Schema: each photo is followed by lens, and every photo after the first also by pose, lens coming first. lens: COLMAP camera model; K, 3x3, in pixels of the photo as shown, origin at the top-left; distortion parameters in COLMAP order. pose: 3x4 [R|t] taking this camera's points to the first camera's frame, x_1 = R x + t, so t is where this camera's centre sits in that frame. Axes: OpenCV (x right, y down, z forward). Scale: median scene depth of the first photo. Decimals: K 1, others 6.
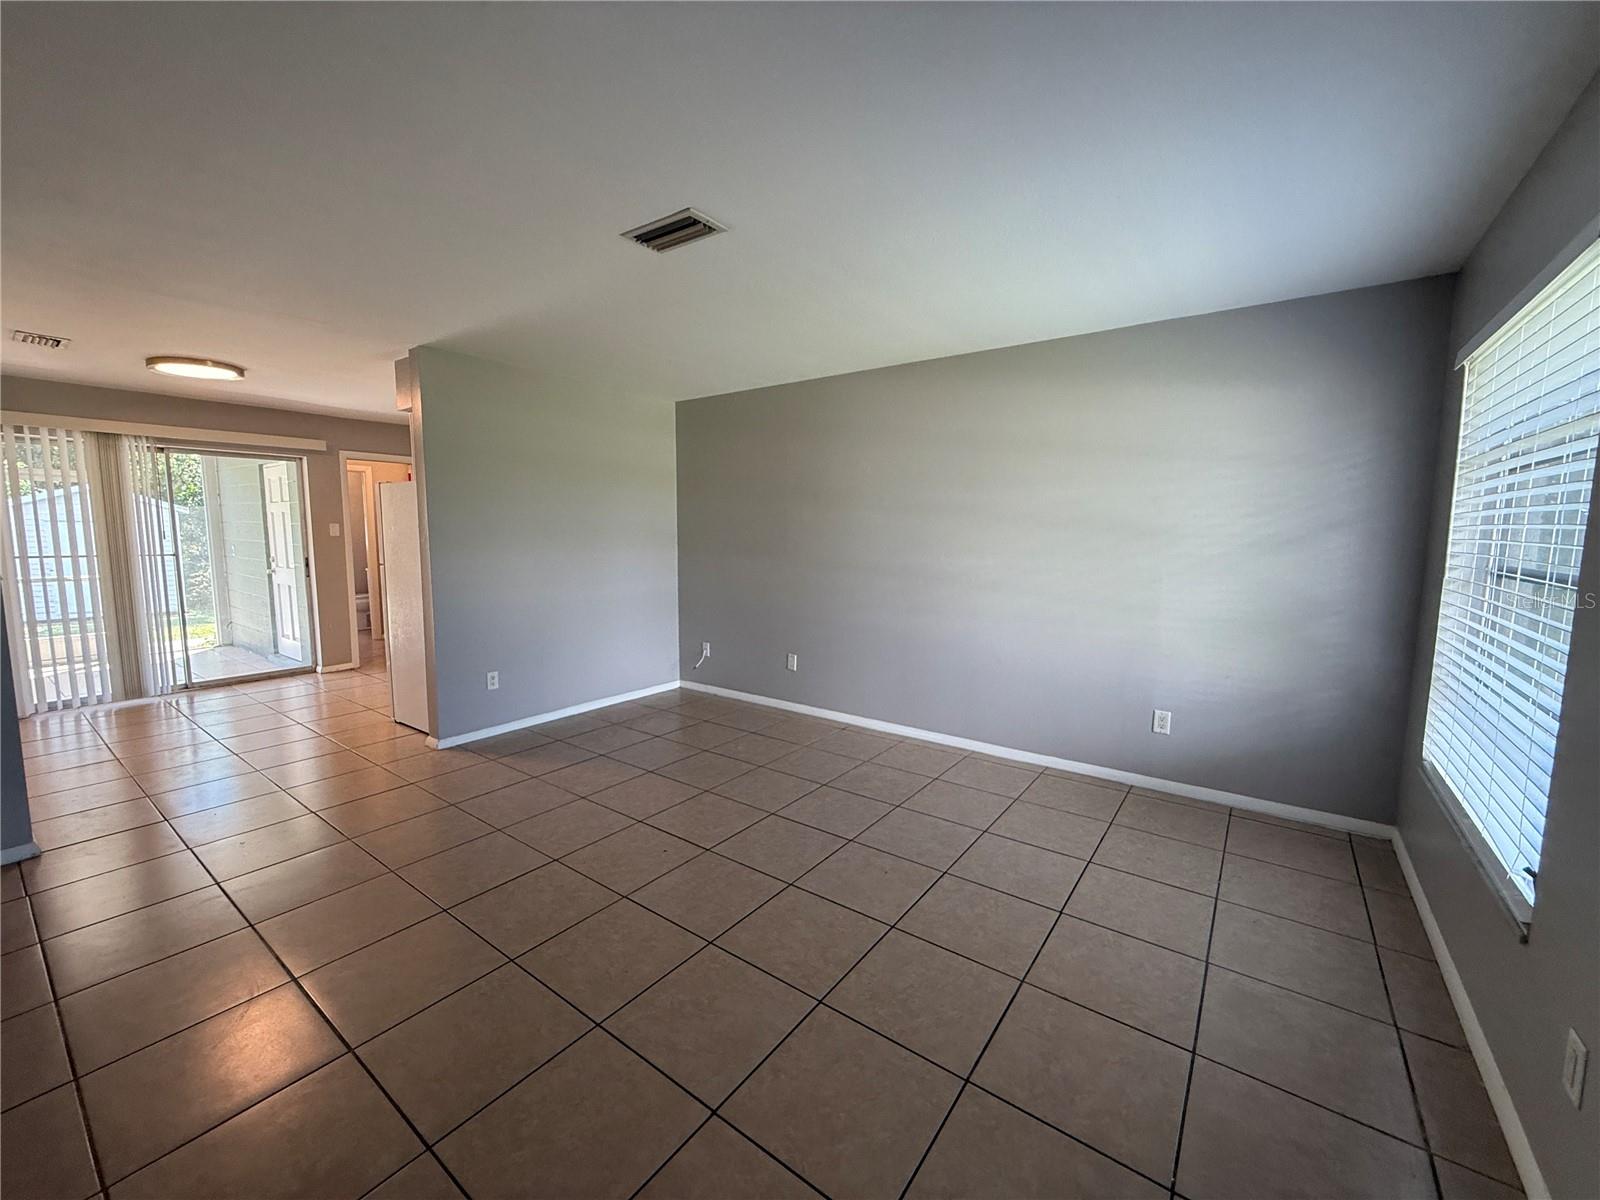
lens RADIAL K [[633.6, 0, 790.1], [0, 633.6, 593.8], [0, 0, 1]] dist [-0.000092, -0.000261]
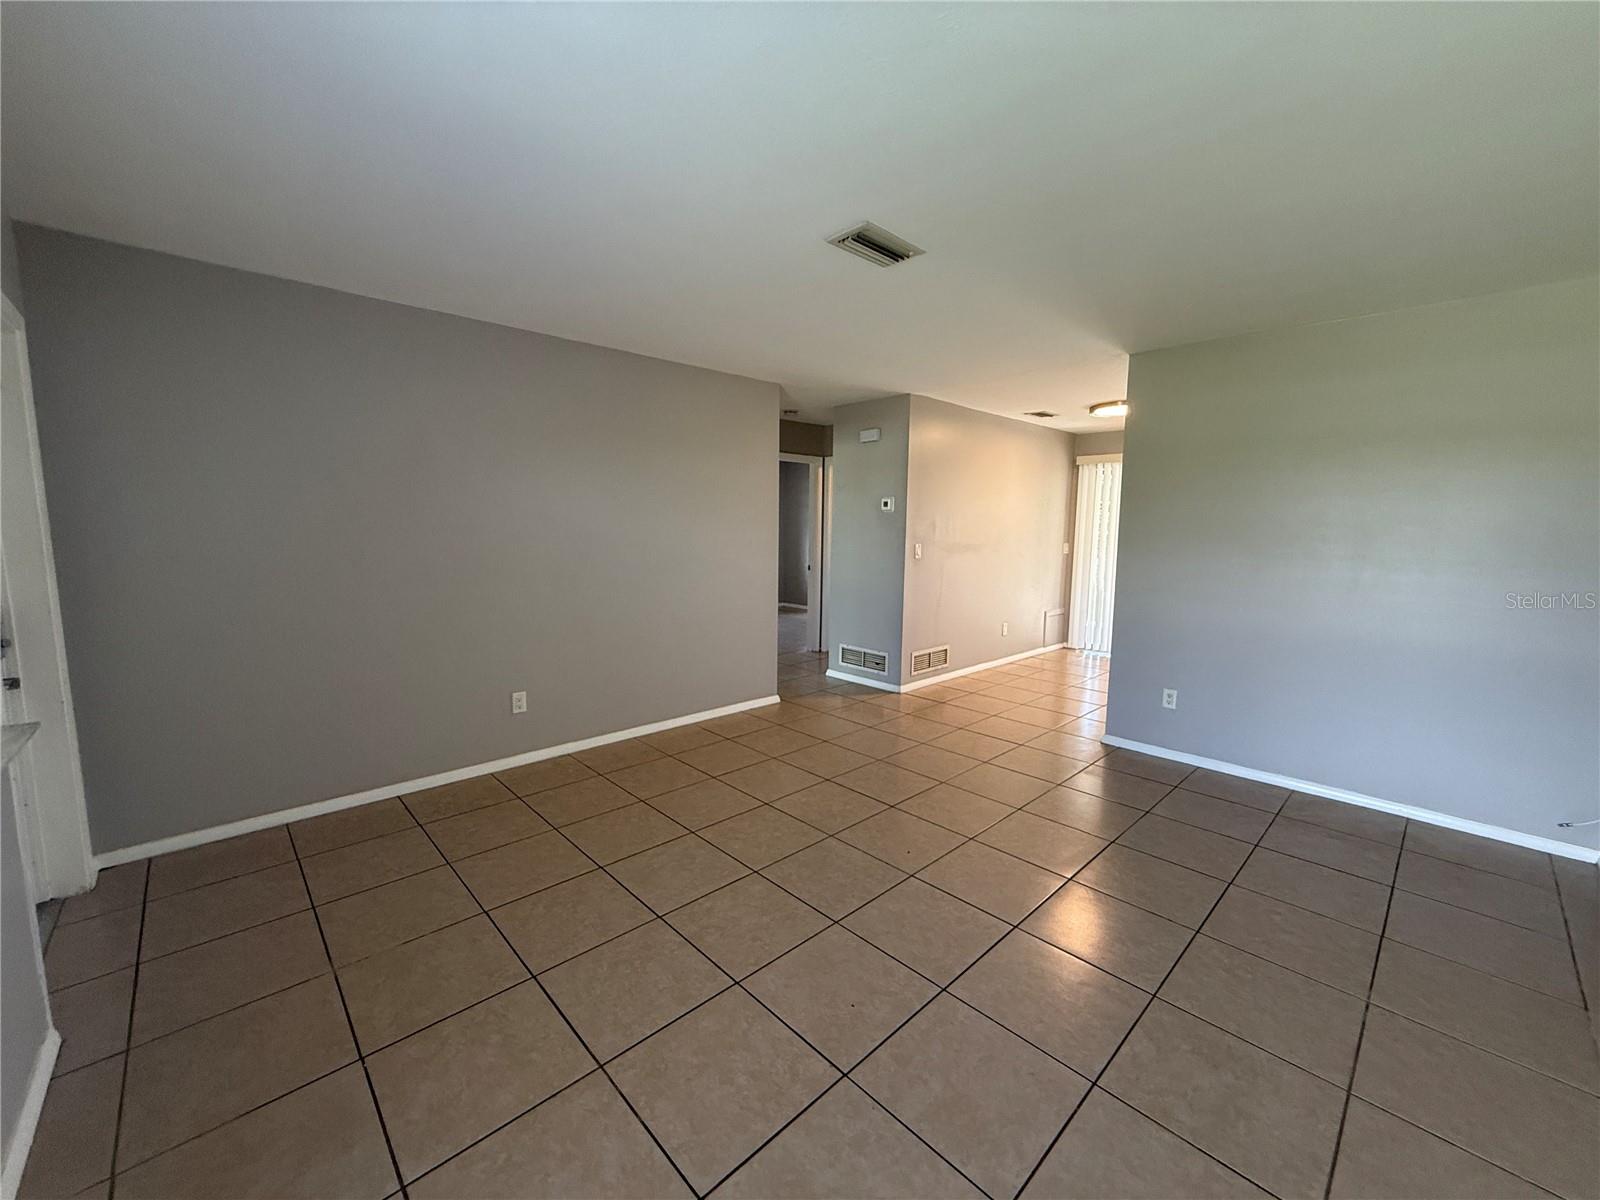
lens RADIAL K [[633.6, 0, 795.0], [0, 633.6, 610.1], [0, 0, 1]] dist [-0.000092, -0.000261]
pose [[-0.162599, 0.125160, -0.978722, 0.602915], [-0.108865, 0.983590, 0.143869, -0.072969], [0.980668, 0.129941, -0.146305, 0.730889]]
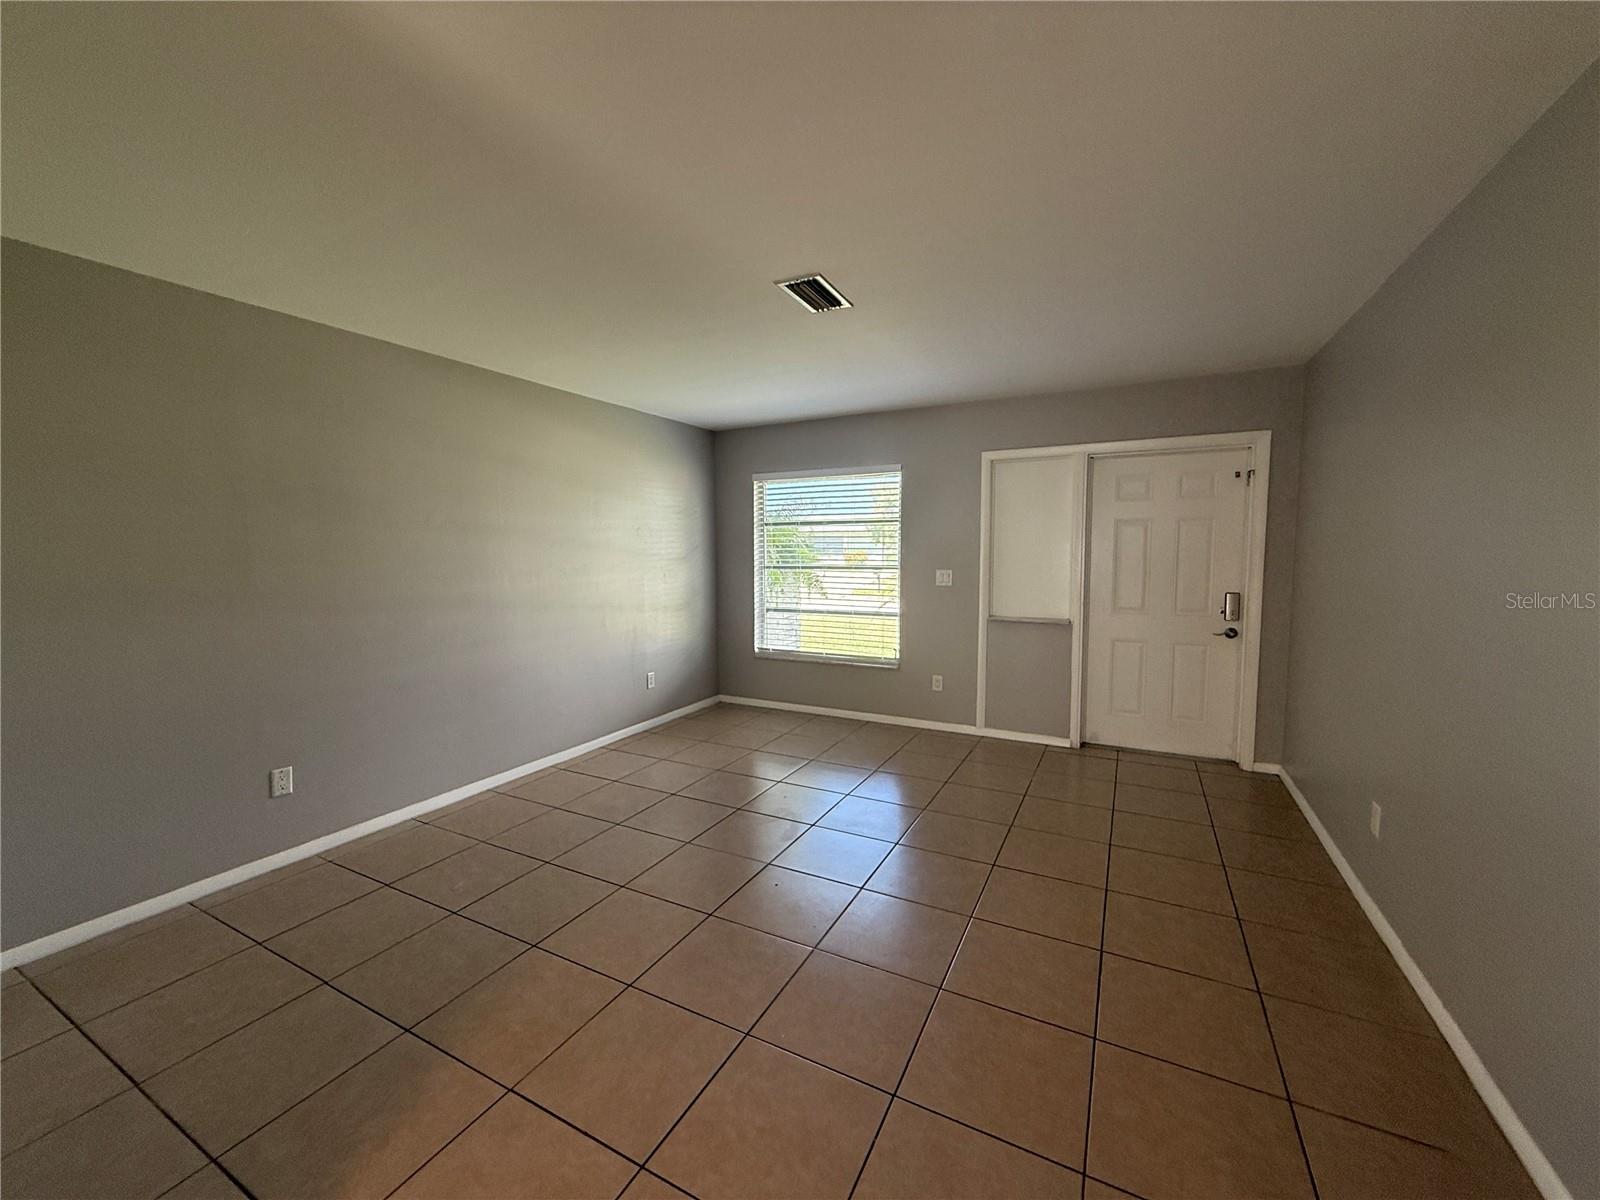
lens RADIAL K [[633.6, 0, 796.4], [0, 633.6, 597.3], [0, 0, 1]] dist [-0.000092, -0.000261]
pose [[-0.172807, -0.071946, 0.982325, -0.891720], [0.105920, 0.990188, 0.091155, -0.088499], [-0.979244, 0.119800, -0.163490, 0.853566]]
